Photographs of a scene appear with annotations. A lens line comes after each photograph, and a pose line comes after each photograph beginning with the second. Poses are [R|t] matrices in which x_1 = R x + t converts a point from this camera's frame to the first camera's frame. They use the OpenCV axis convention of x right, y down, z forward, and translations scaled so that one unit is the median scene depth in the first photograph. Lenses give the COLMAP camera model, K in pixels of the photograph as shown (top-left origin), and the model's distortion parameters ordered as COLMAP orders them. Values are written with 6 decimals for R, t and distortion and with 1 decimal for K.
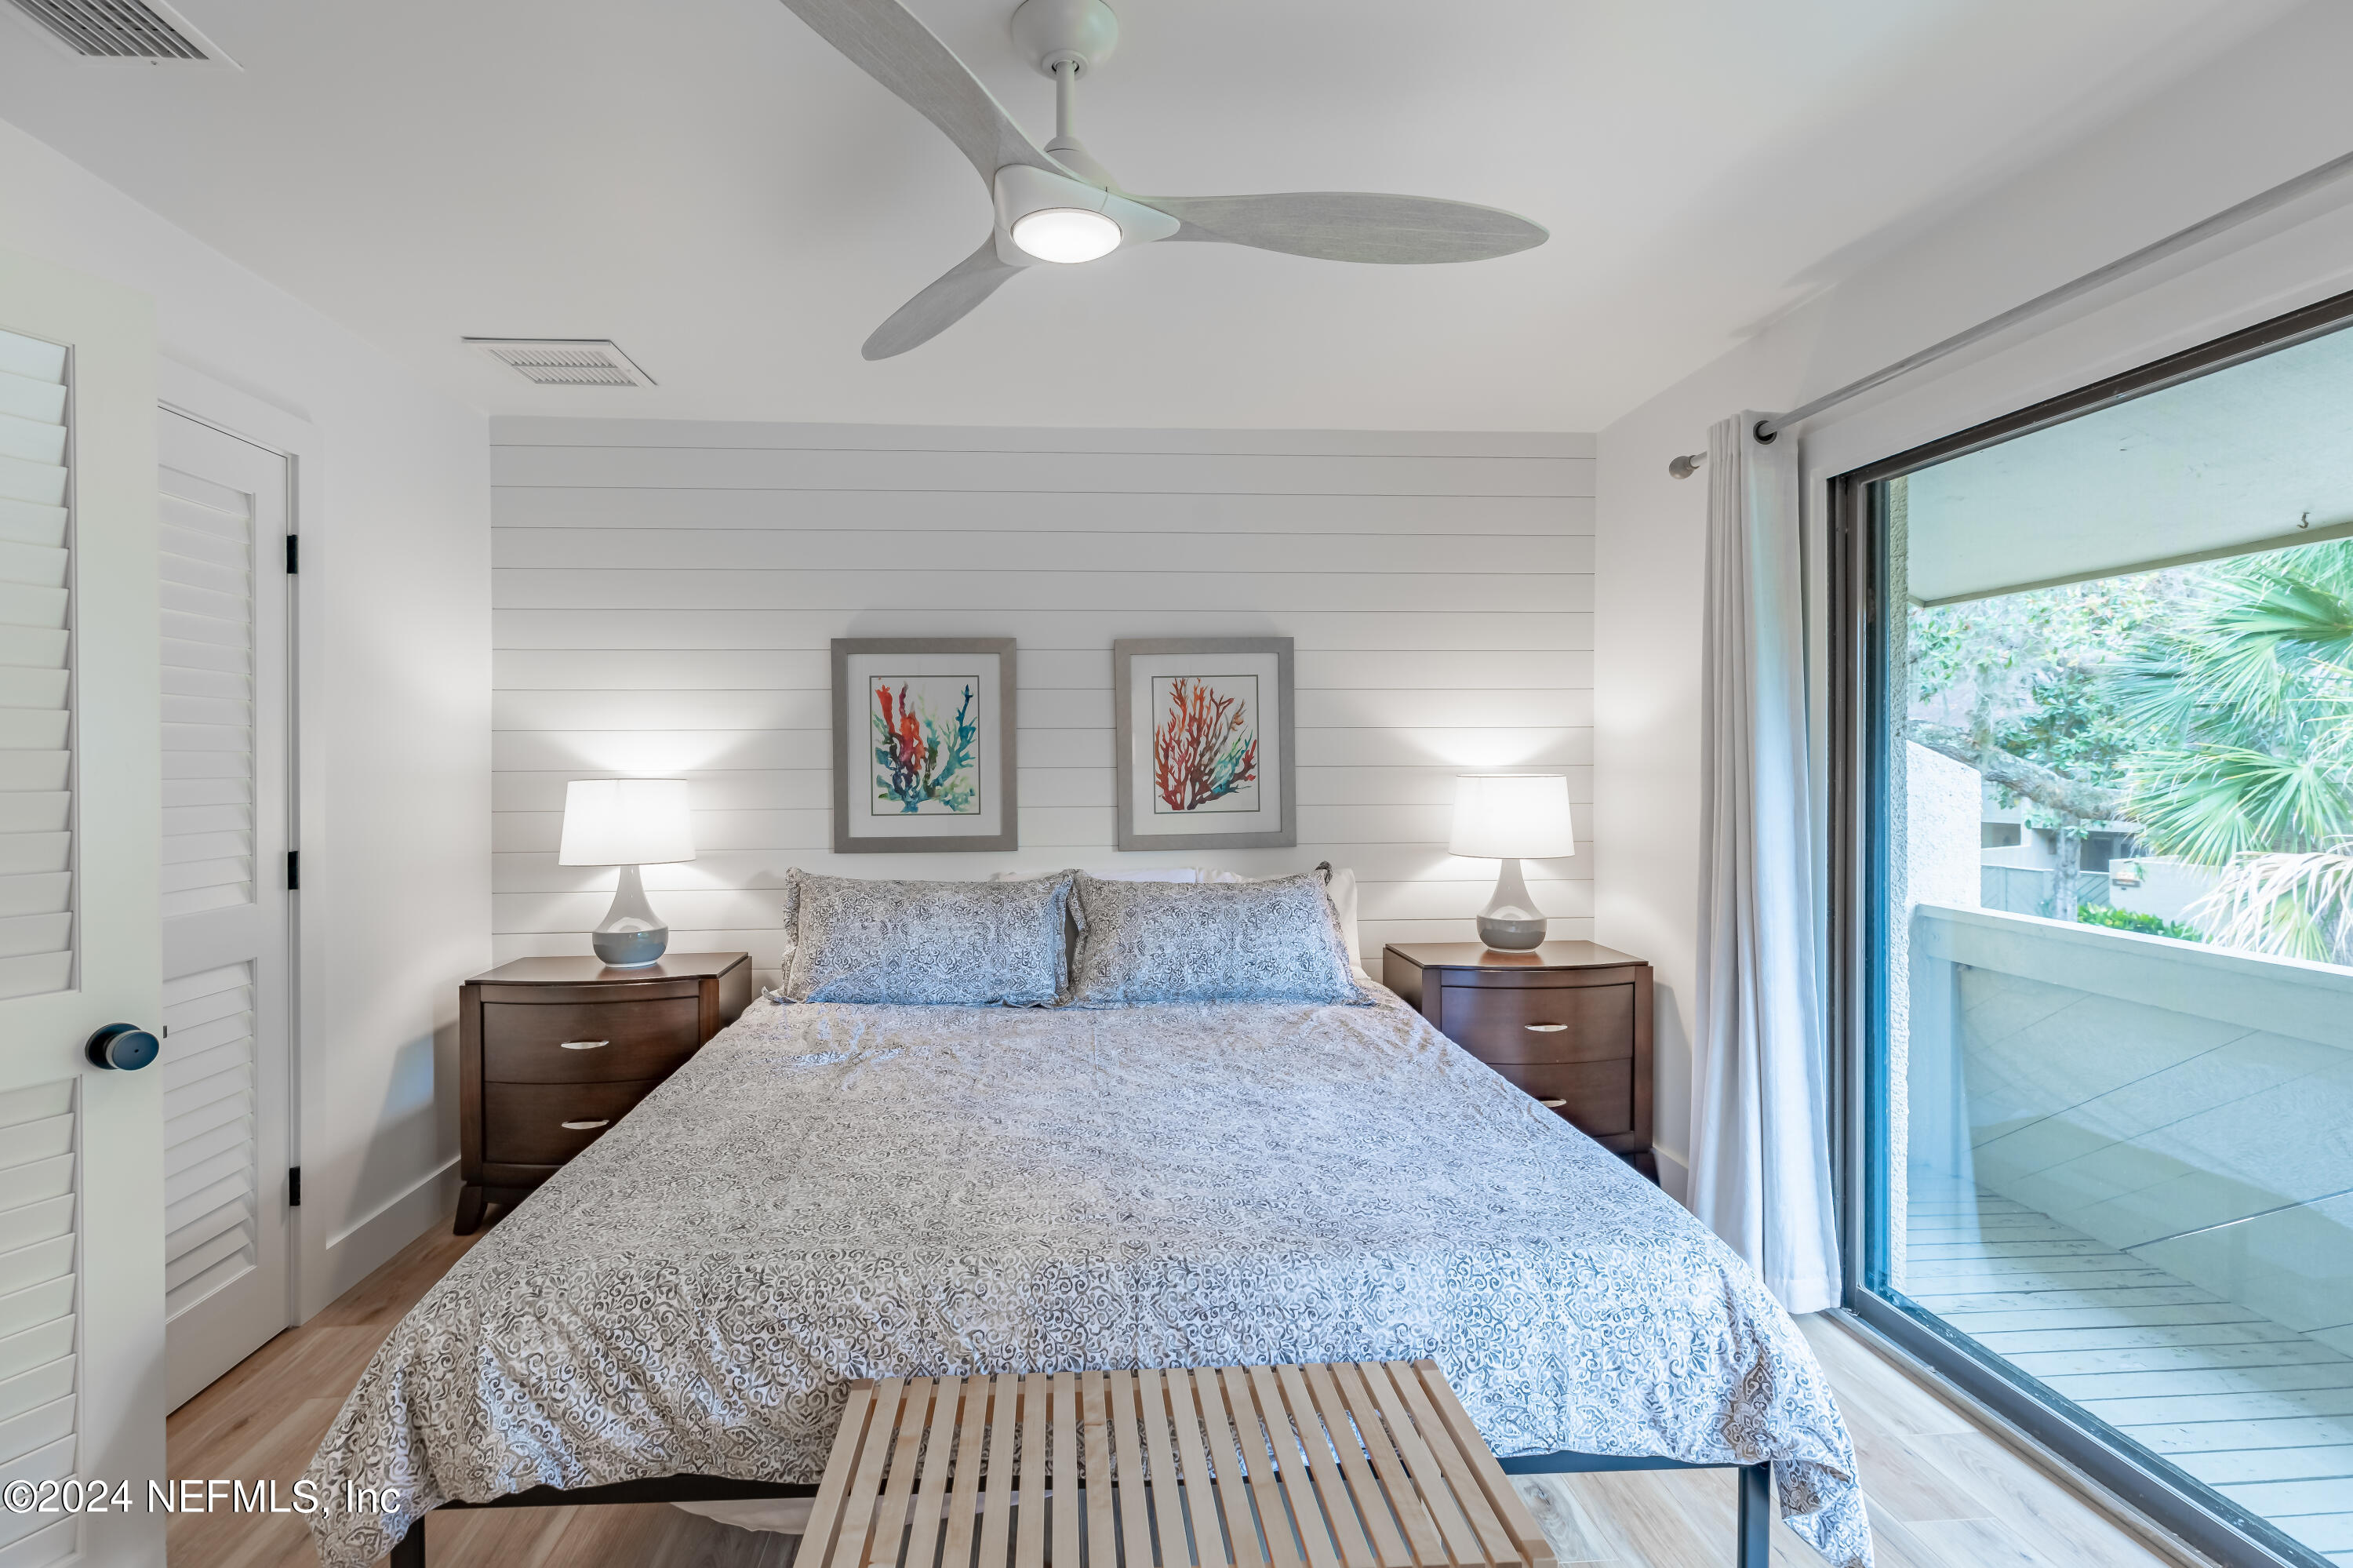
lens RADIAL K [[1057.4, 0, 1175.6], [0, 1057.4, 772.9], [0, 0, 1]] dist [0.006598, -0.002103]
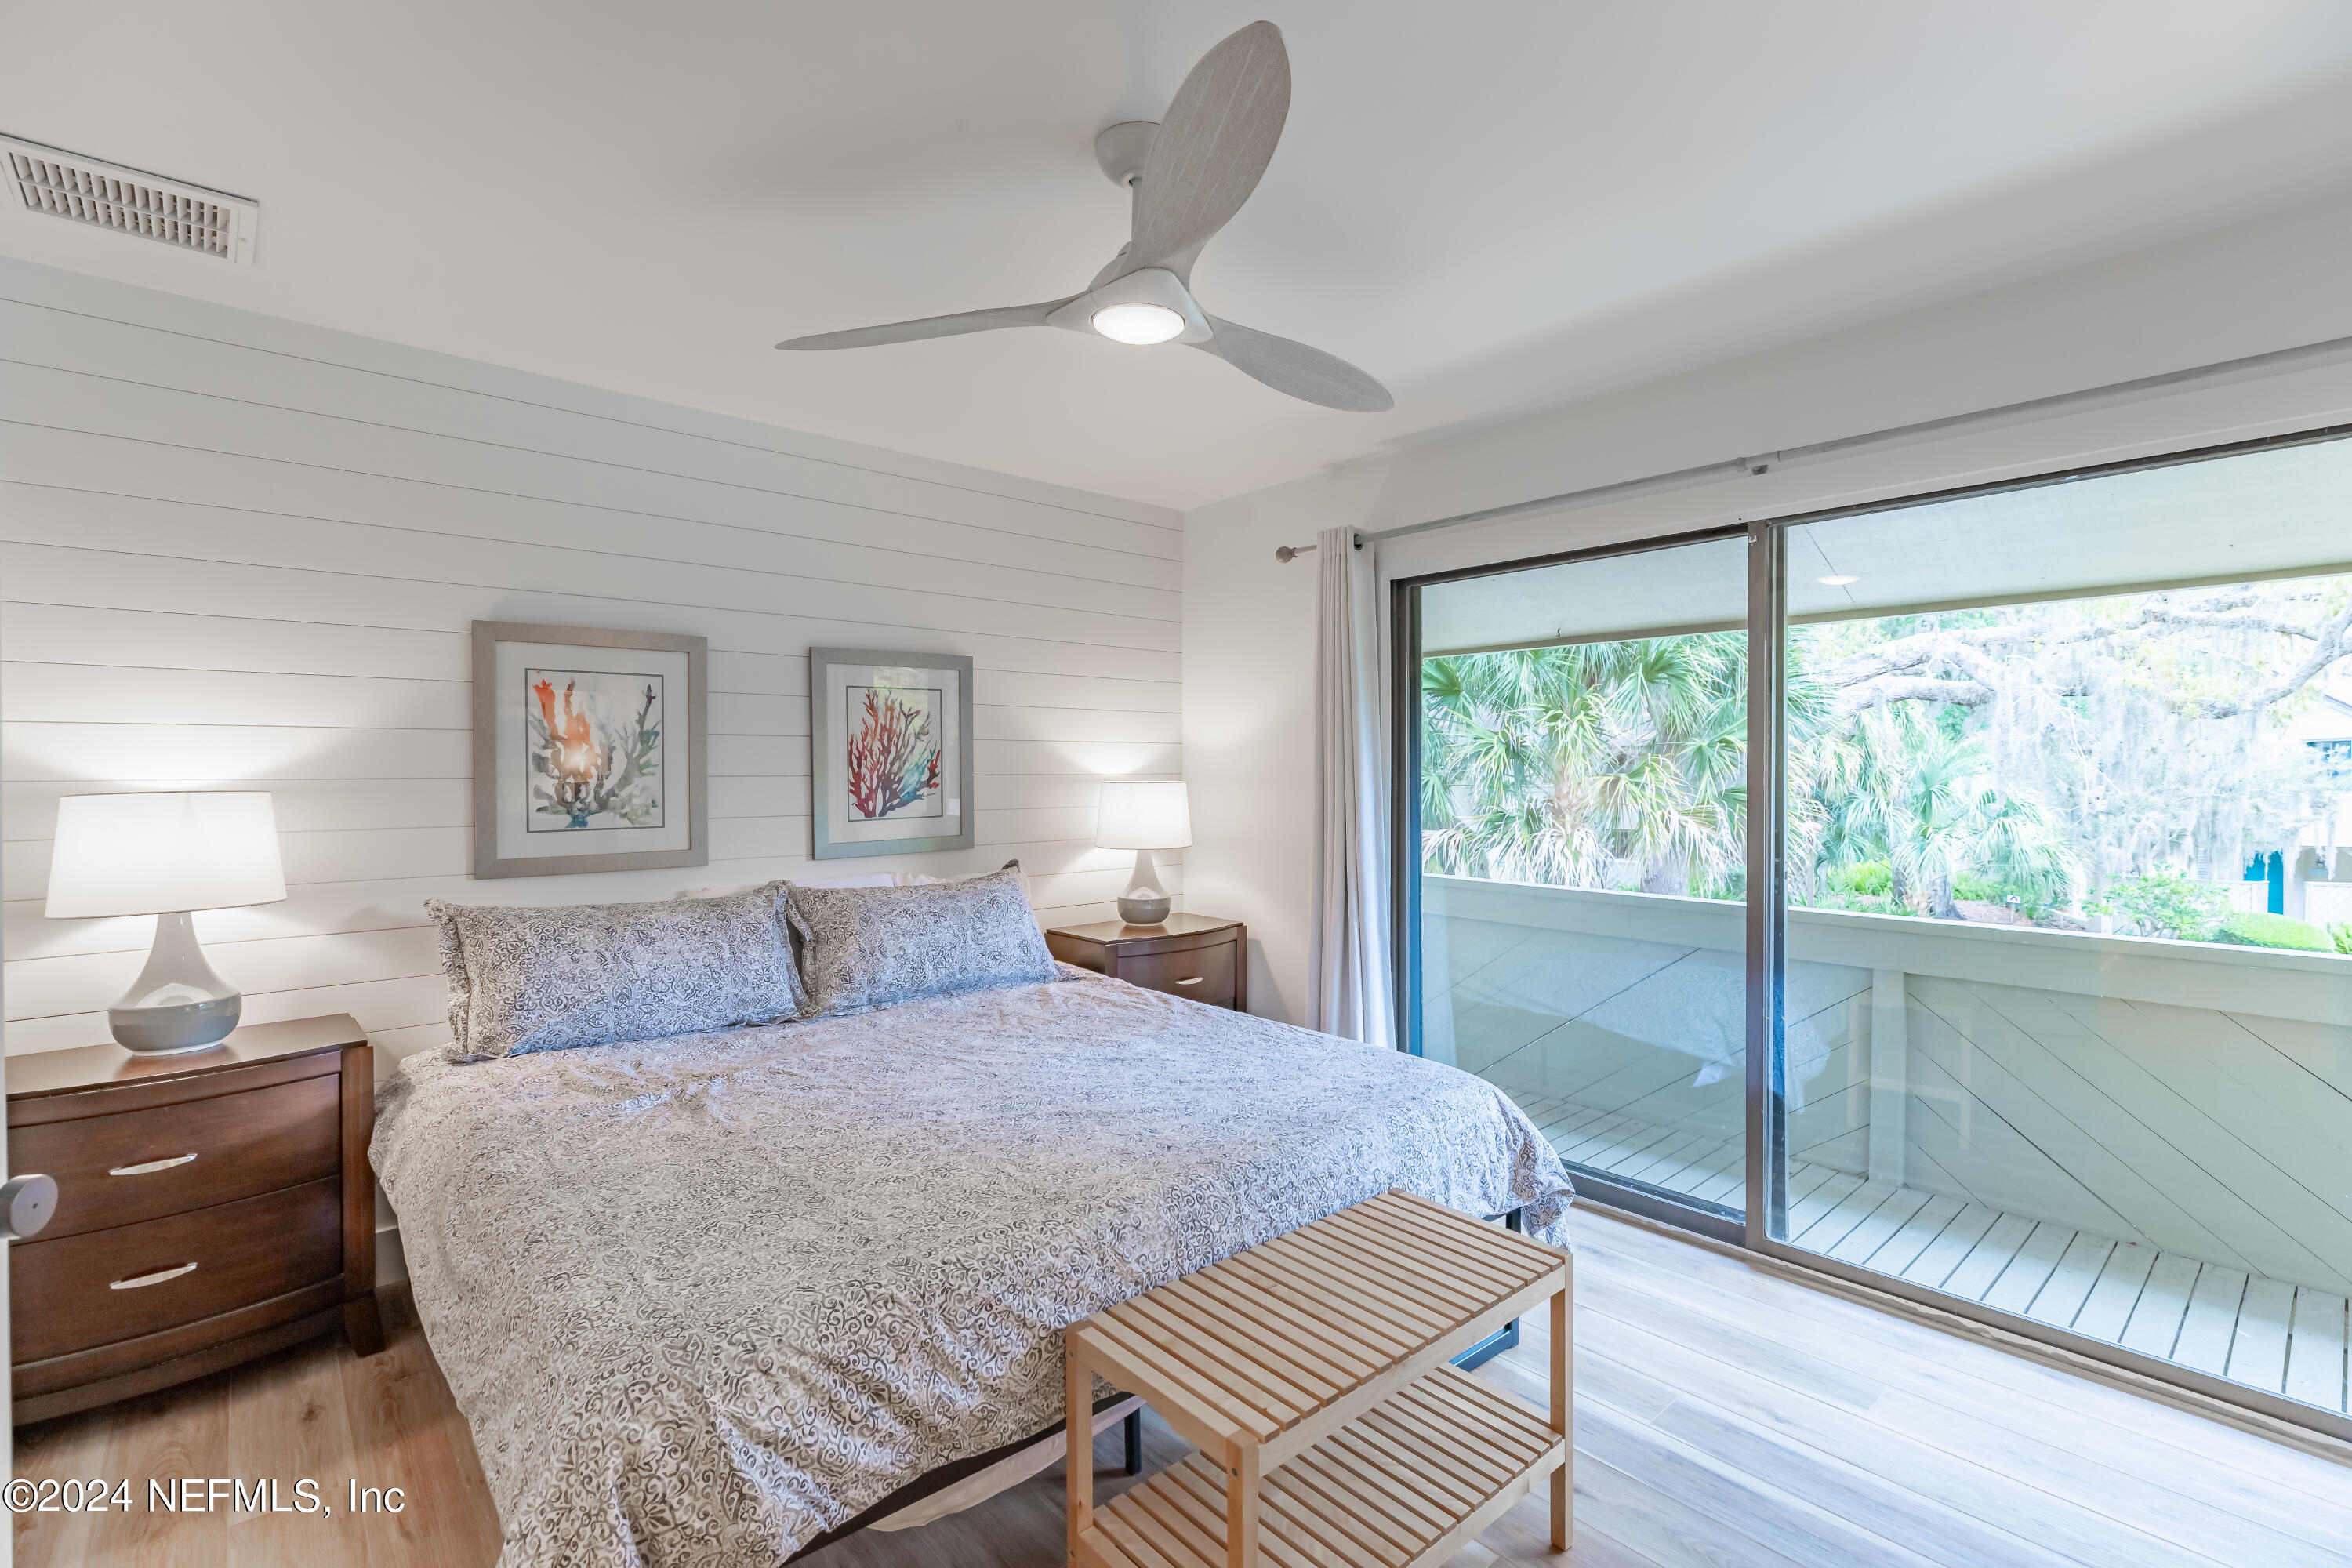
lens RADIAL K [[1056.9, 0, 1112.9], [0, 1056.9, 780.5], [0, 0, 1]] dist [0.006598, -0.002103]
pose [[0.801068, -0.003430, 0.598563, -0.471073], [0.004606, 0.999989, -0.000434, 0.001079], [-0.598555, 0.003104, 0.801076, 0.041548]]
